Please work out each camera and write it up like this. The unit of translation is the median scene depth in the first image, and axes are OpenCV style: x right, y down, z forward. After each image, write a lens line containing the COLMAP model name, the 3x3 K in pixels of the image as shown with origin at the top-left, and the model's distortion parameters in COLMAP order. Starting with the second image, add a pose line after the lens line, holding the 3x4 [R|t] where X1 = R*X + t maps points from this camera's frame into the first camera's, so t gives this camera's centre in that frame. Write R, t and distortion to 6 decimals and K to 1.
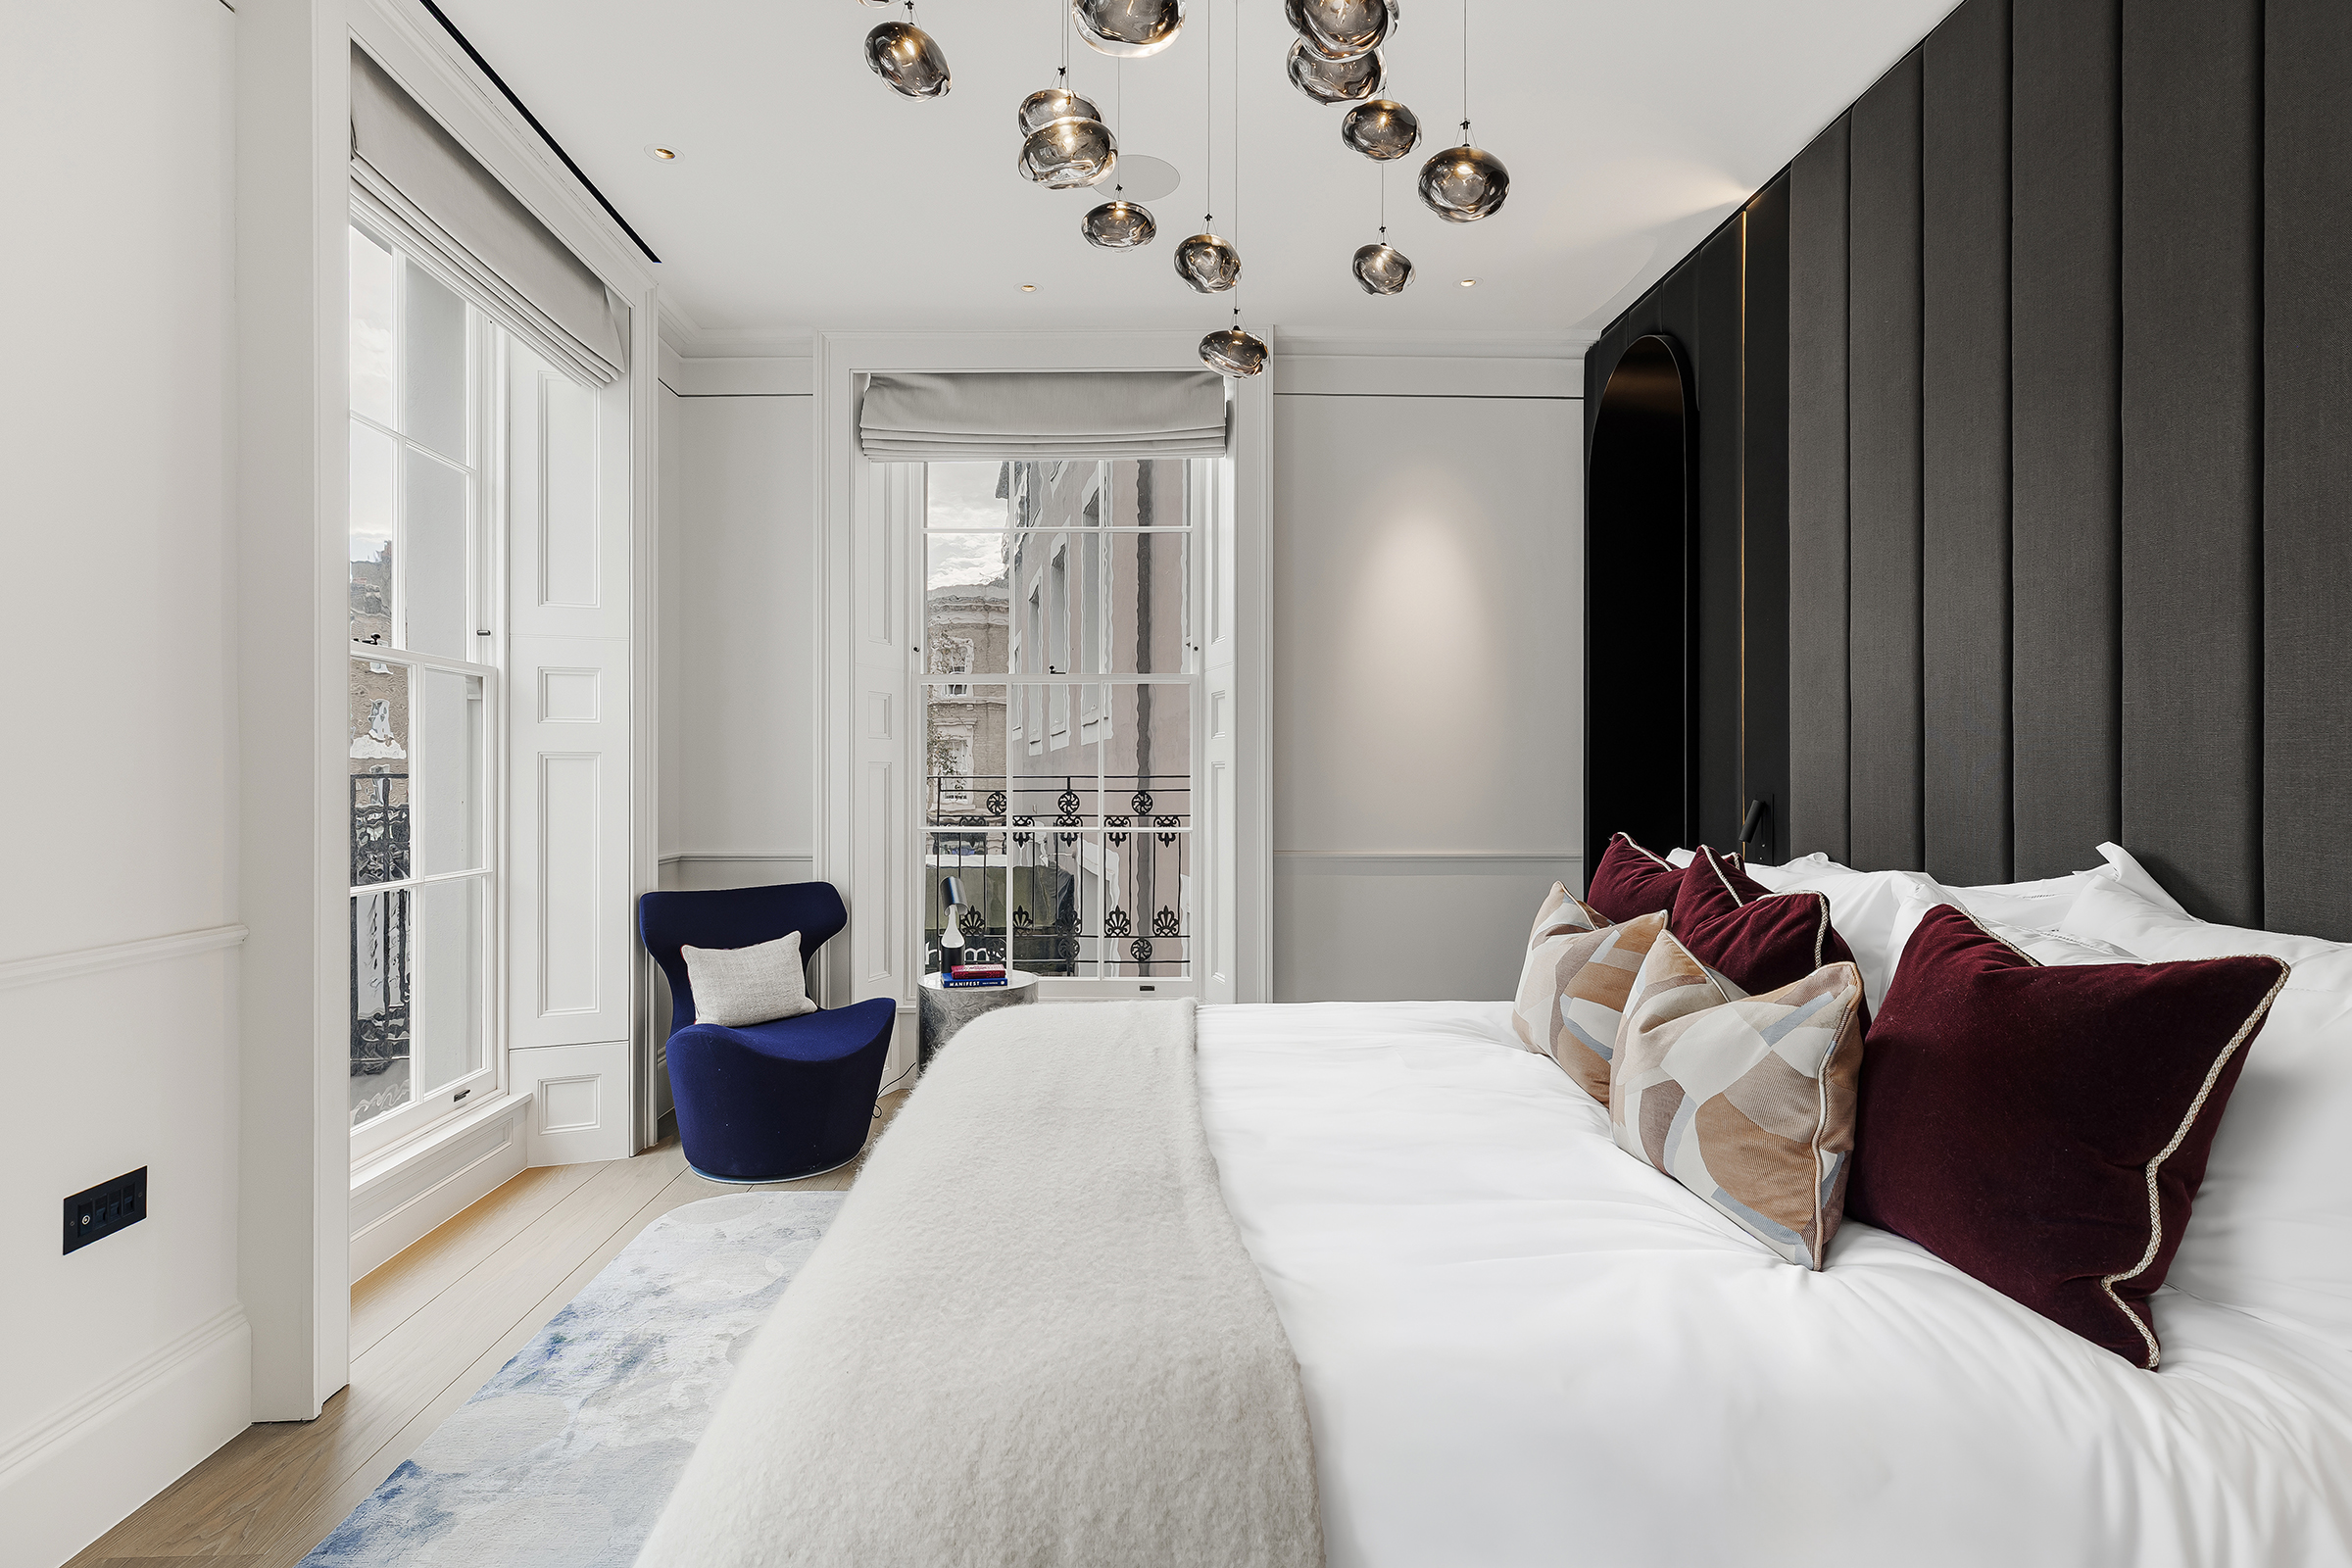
lens RADIAL K [[1138.8, 0, 1176.0], [0, 1138.8, 784.0], [0, 0, 1]] dist [-0.001011, -0.000290]
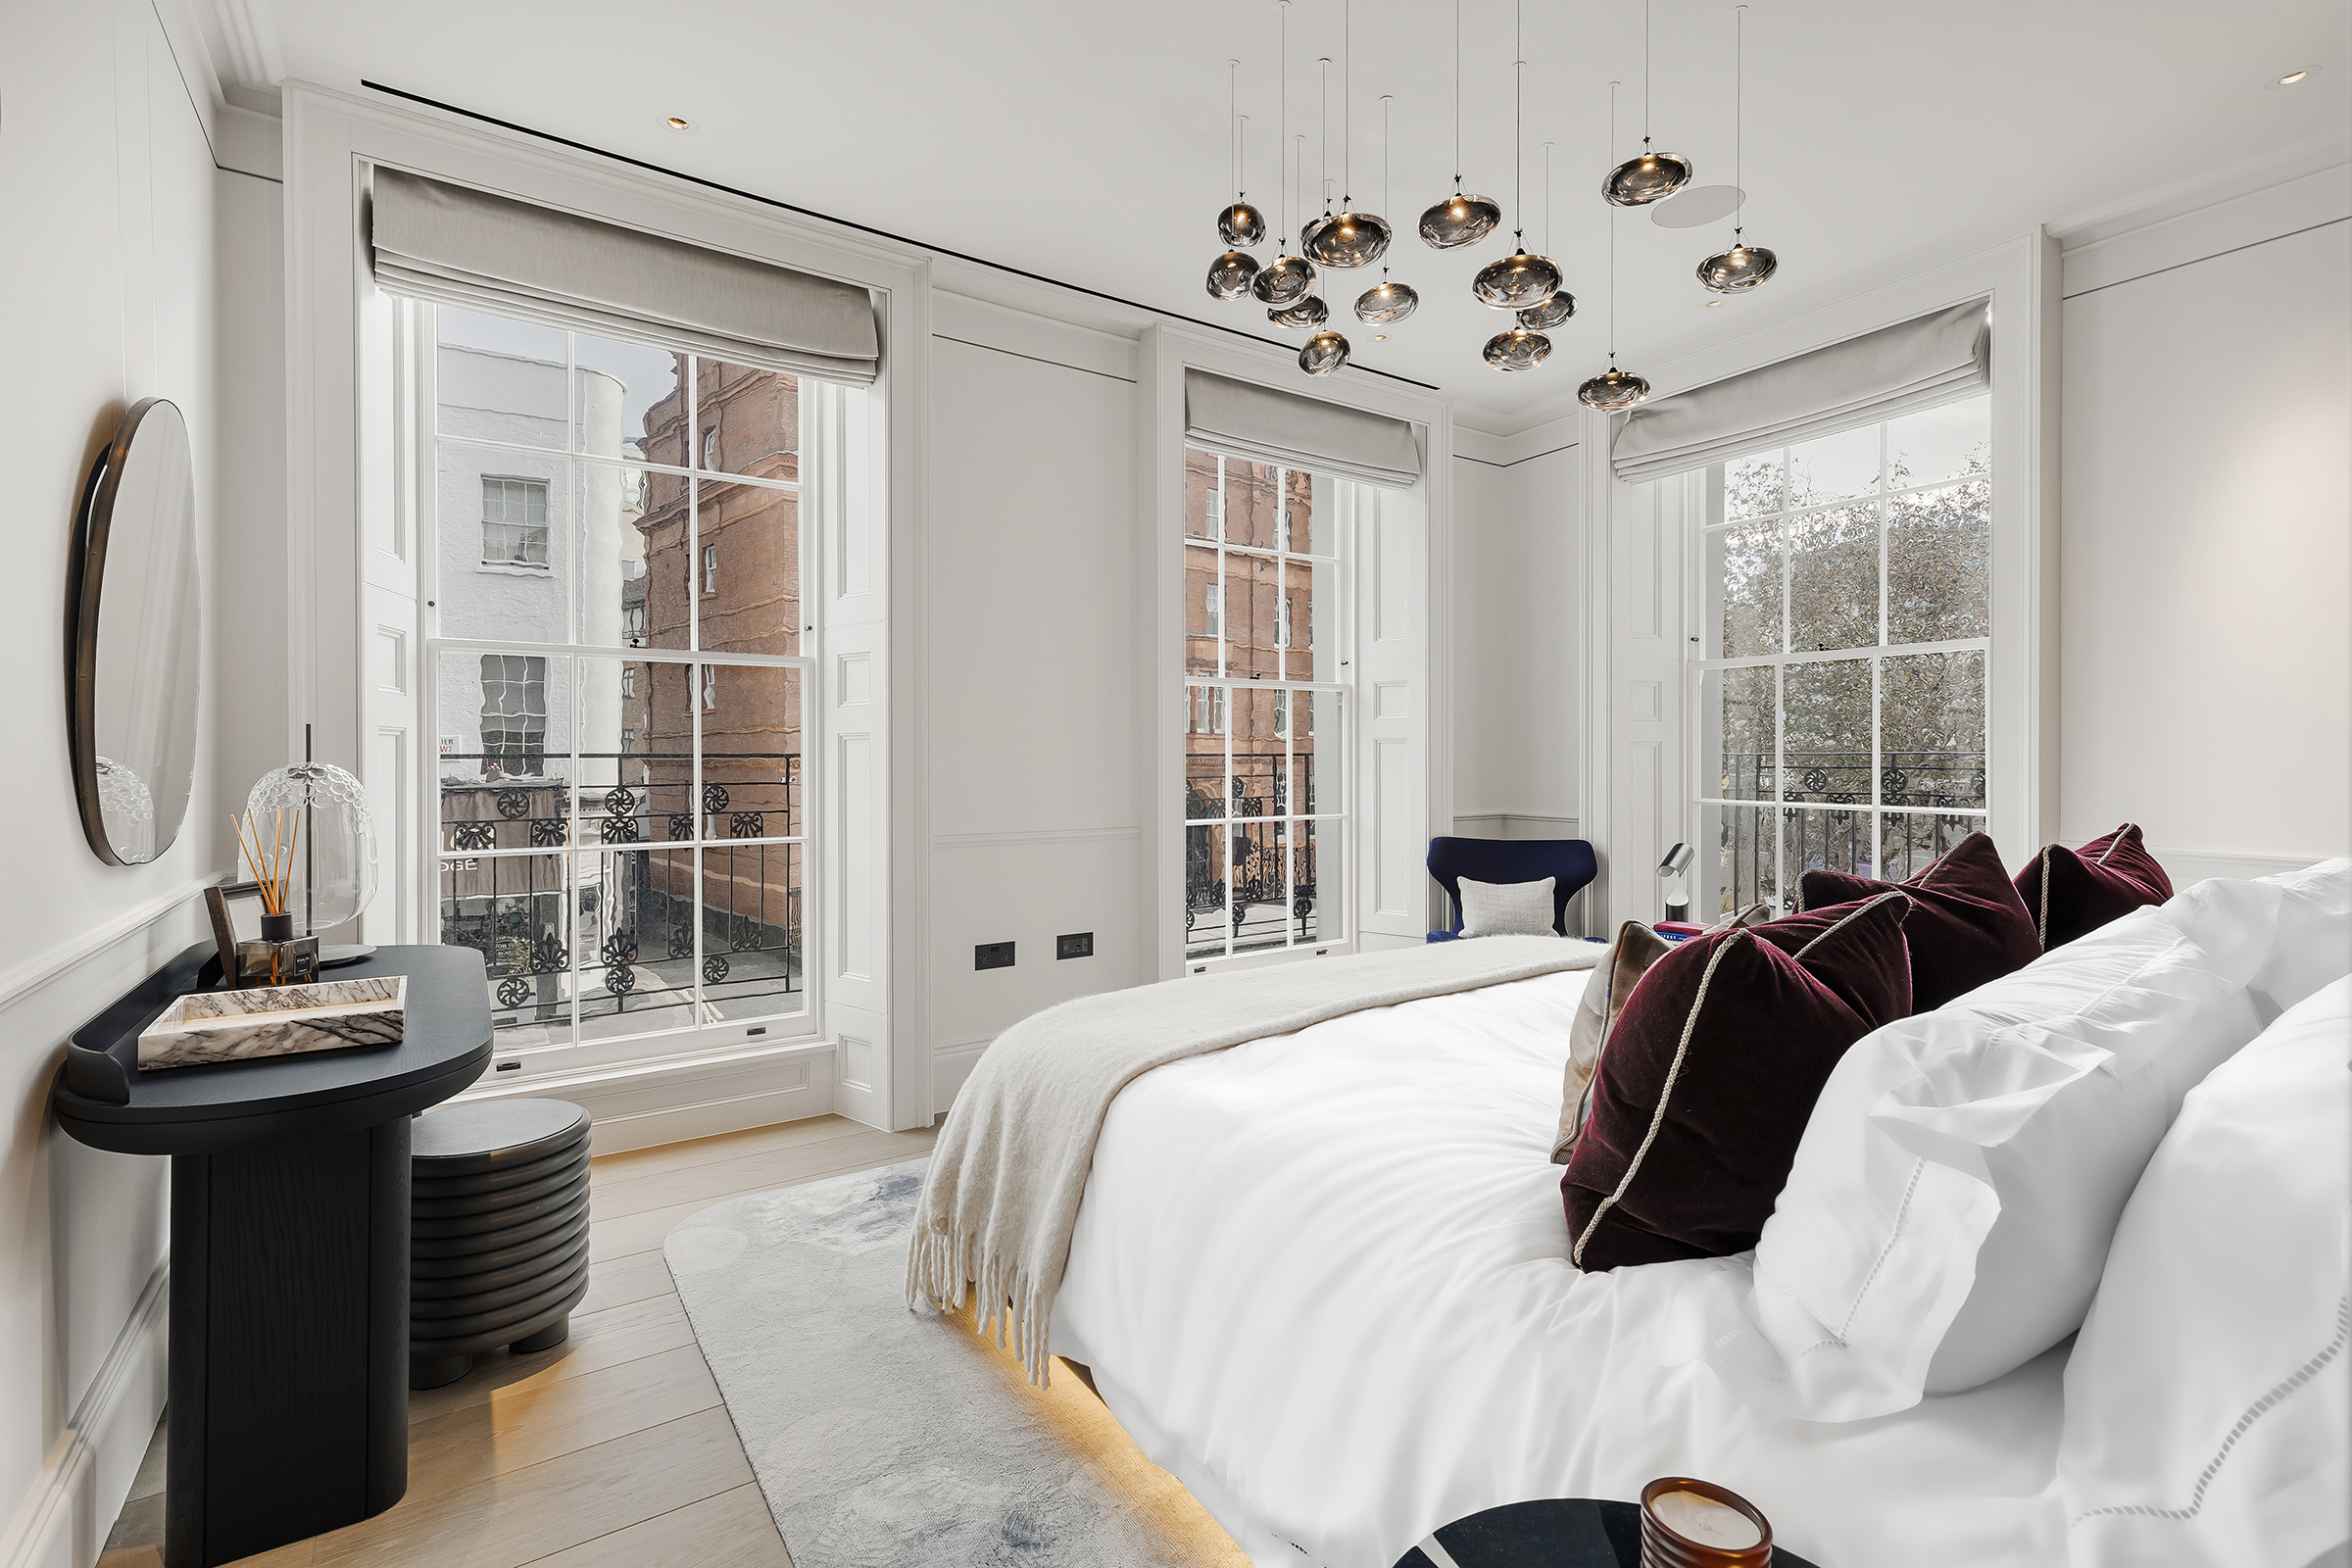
lens RADIAL K [[1060.0, 0, 1176.0], [0, 1060.0, 784.0], [0, 0, 1]] dist [-0.001443, -0.000306]
pose [[0.527289, 0.022132, -0.849398, 0.488329], [-0.003535, 0.999709, 0.023854, -0.000174], [0.849679, -0.009575, 0.527214, 0.029400]]
